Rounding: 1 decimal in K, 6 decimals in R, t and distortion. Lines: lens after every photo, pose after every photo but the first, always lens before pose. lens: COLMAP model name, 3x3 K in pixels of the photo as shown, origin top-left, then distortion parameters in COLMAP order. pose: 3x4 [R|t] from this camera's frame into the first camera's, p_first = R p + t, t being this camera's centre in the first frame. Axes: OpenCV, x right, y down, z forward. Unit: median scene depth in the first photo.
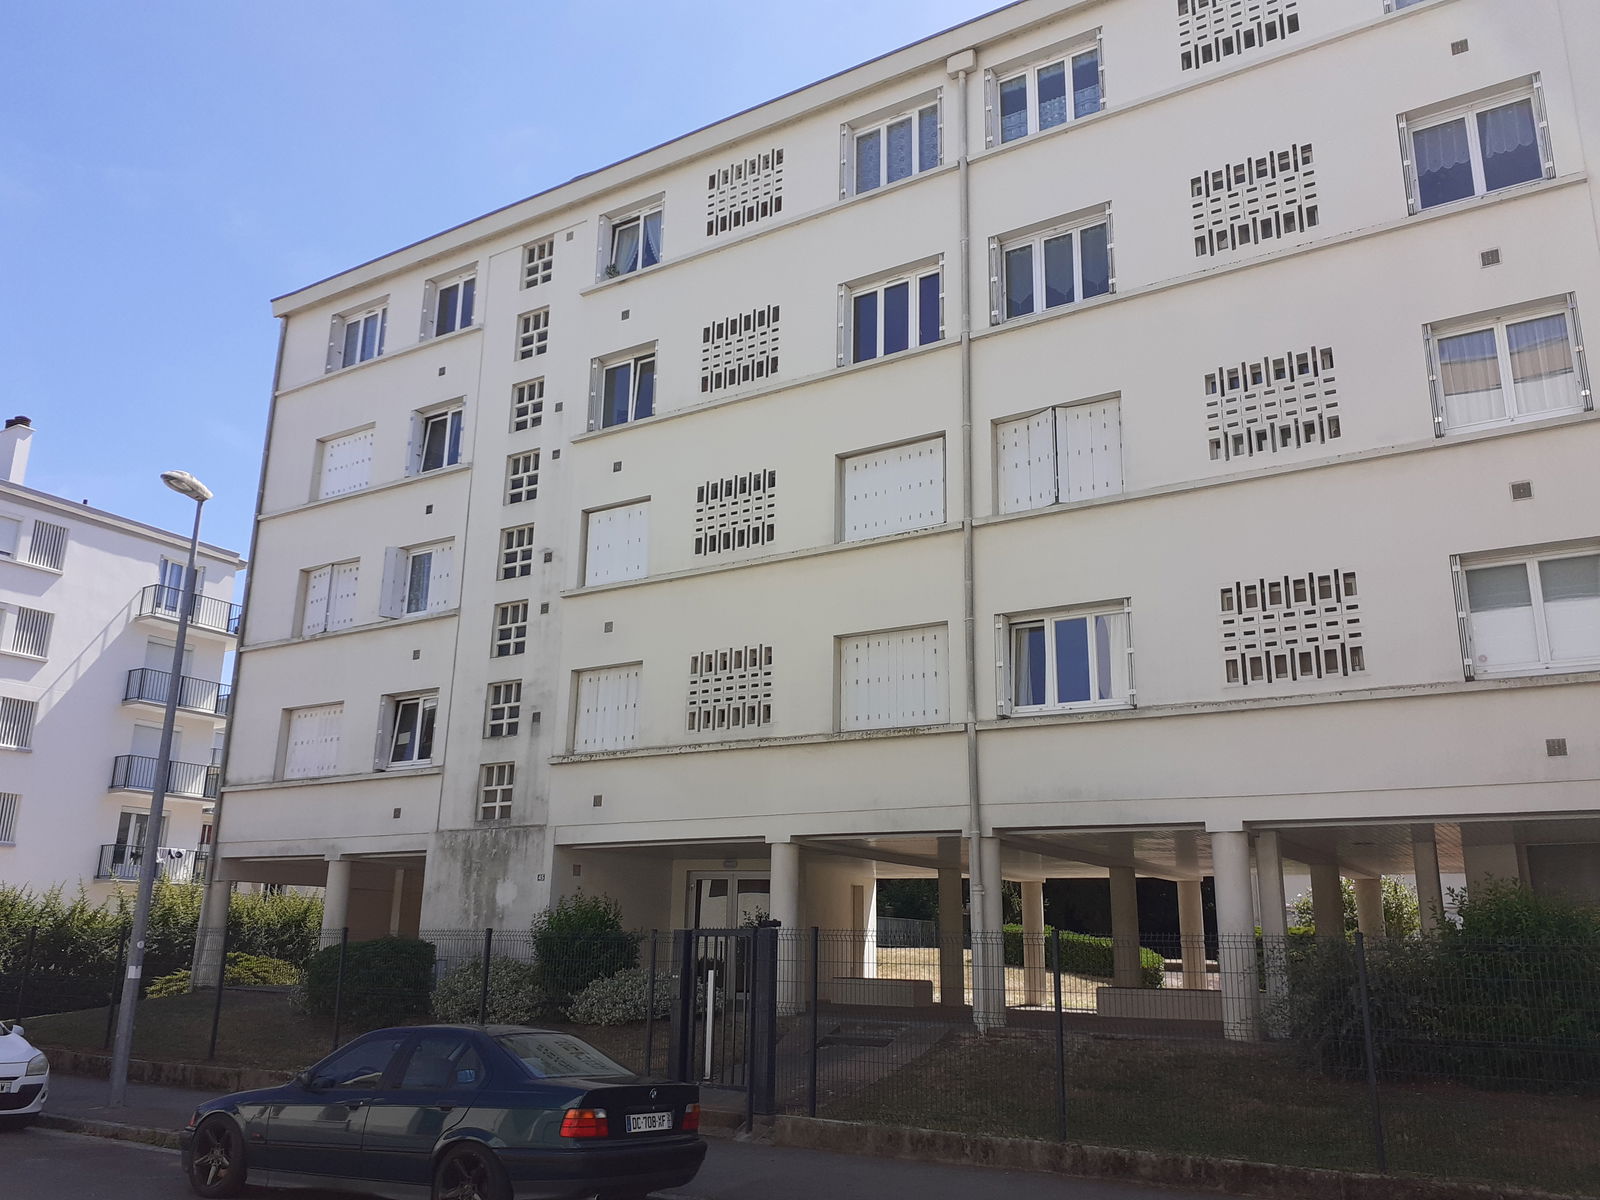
lens RADIAL K [[1299.8, 0, 778.1], [0, 1299.8, 591.9], [0, 0, 1]] dist [0.013359, -0.012016]
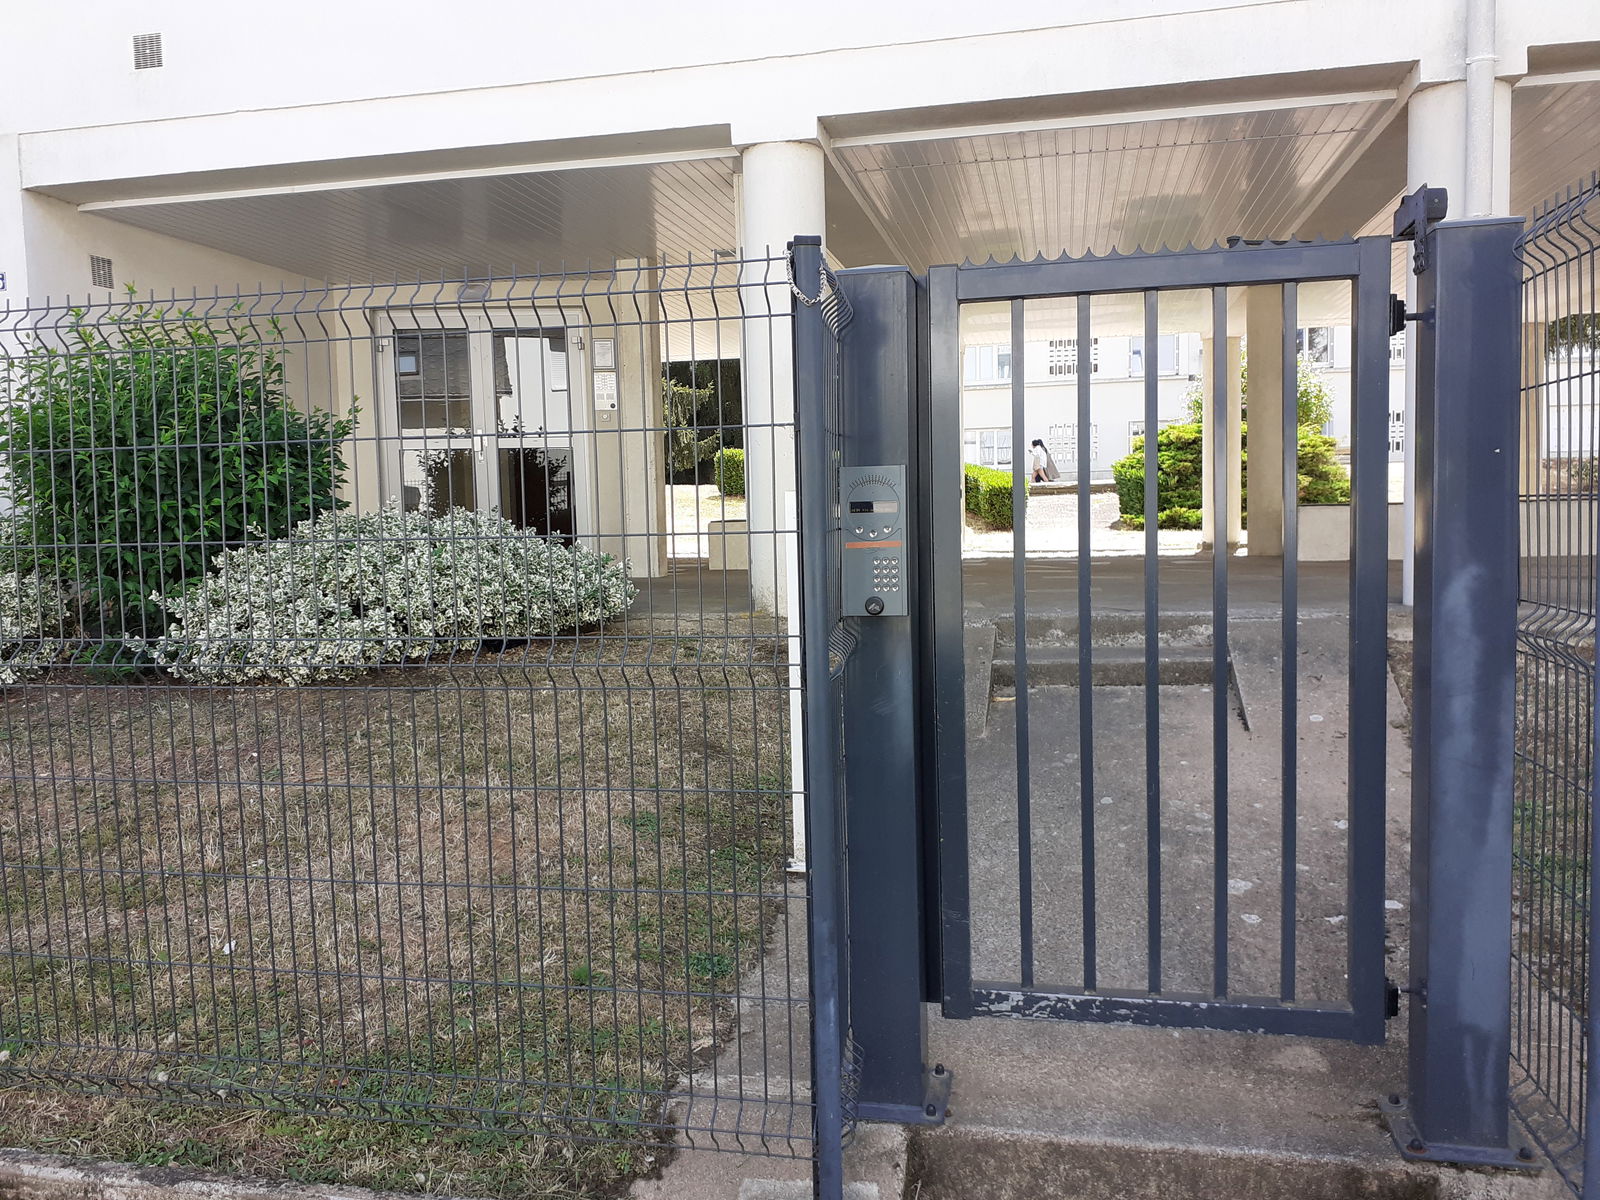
lens RADIAL K [[1299.8, 0, 778.1], [0, 1299.8, 591.9], [0, 0, 1]] dist [0.013359, -0.012016]
pose [[0.932147, -0.071442, 0.354962, -0.130038], [-0.053368, 0.942525, 0.329845, 0.191618], [-0.358126, -0.326408, 0.874759, 0.657005]]
